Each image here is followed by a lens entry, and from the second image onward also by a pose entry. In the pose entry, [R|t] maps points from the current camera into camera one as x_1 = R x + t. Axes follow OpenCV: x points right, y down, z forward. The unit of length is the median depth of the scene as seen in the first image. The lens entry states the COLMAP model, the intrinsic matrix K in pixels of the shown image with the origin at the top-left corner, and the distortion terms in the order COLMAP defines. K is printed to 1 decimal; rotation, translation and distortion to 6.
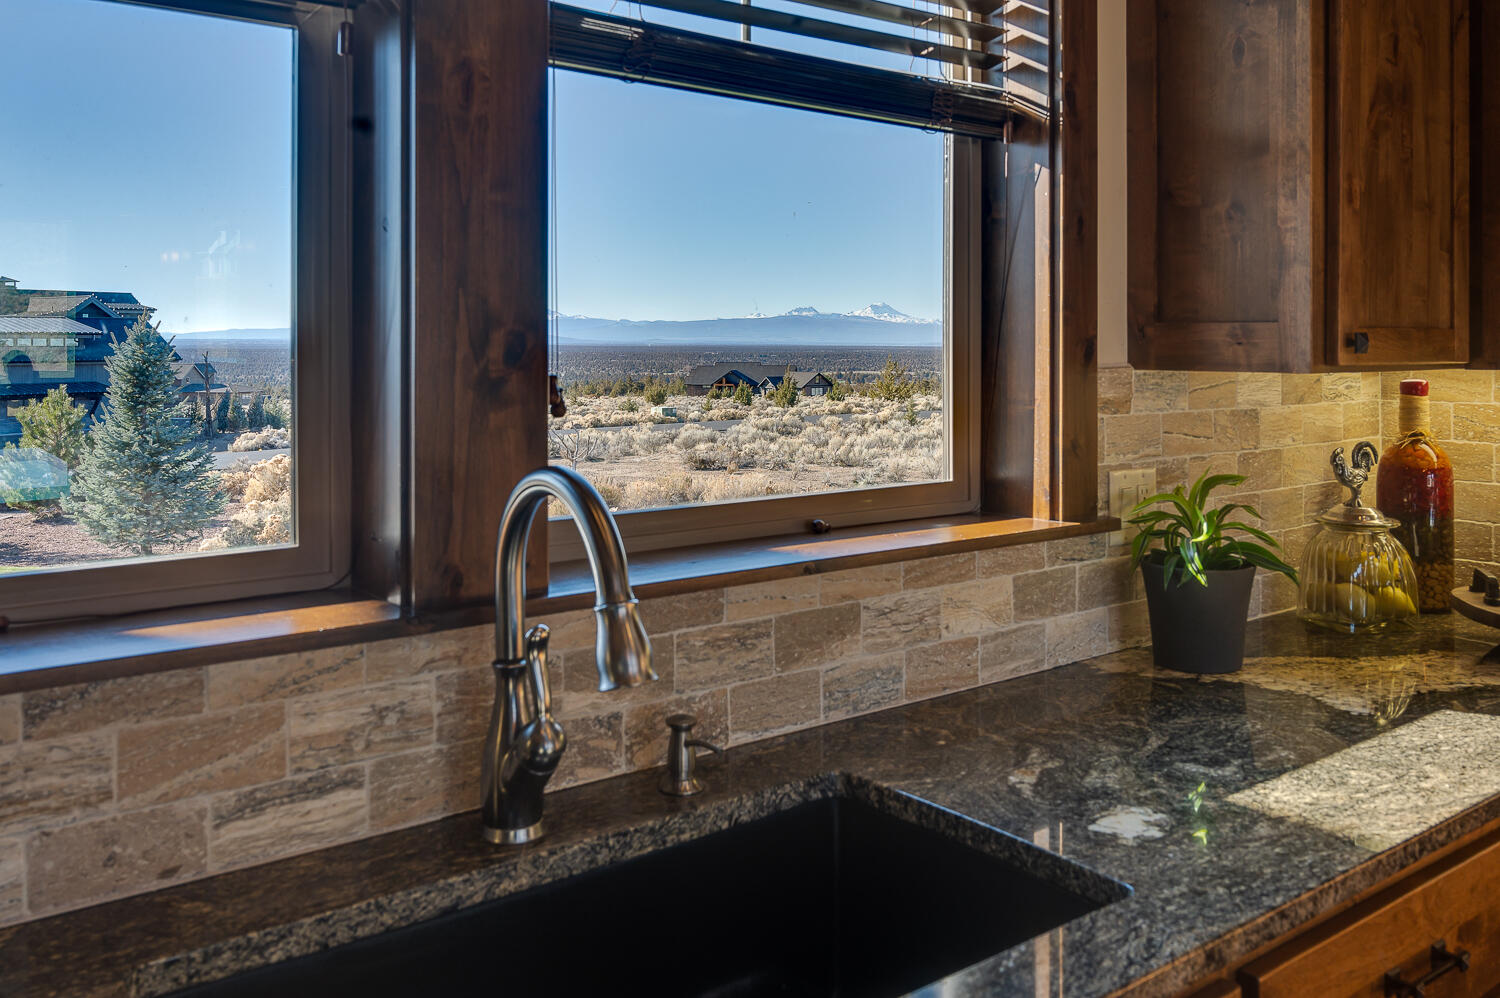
lens RADIAL K [[1252.2, 0, 750.7], [0, 1252.2, 339.3], [0, 0, 1]] dist [0.001095, 0.001301]
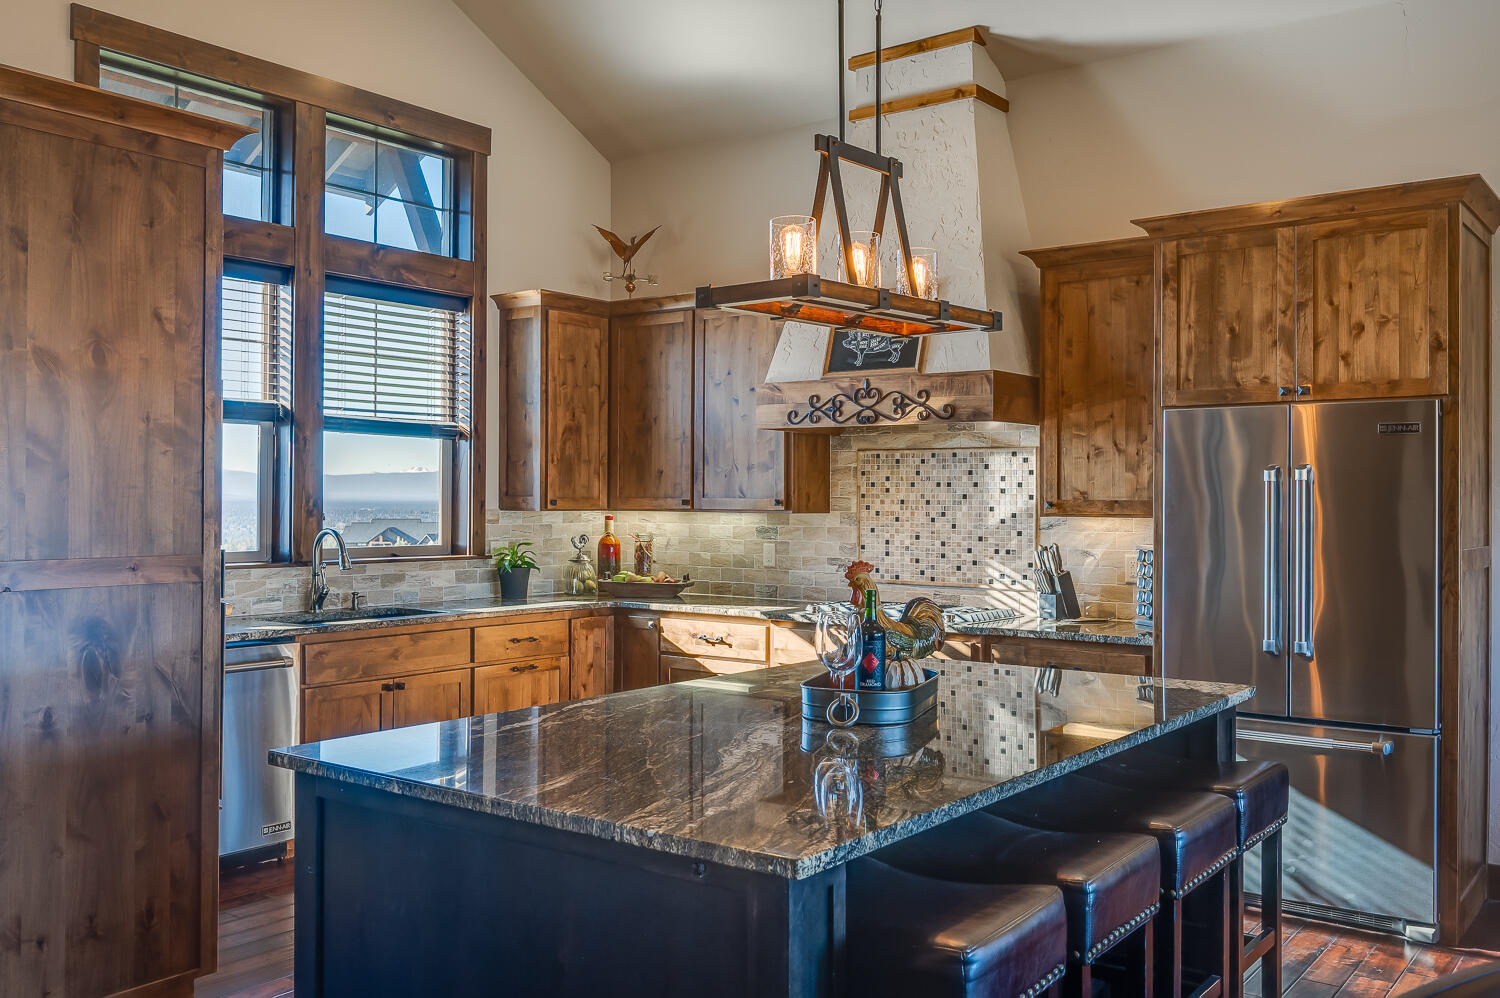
lens RADIAL K [[1296.2, 0, 750.0], [0, 1296.2, 499.0], [0, 0, 1]] dist [-0.005204, 0.001328]
pose [[0.966402, 0.005339, 0.256978, 0.074468], [-0.005822, 0.999982, 0.001118, -0.013624], [-0.256968, -0.002576, 0.966416, -2.517474]]
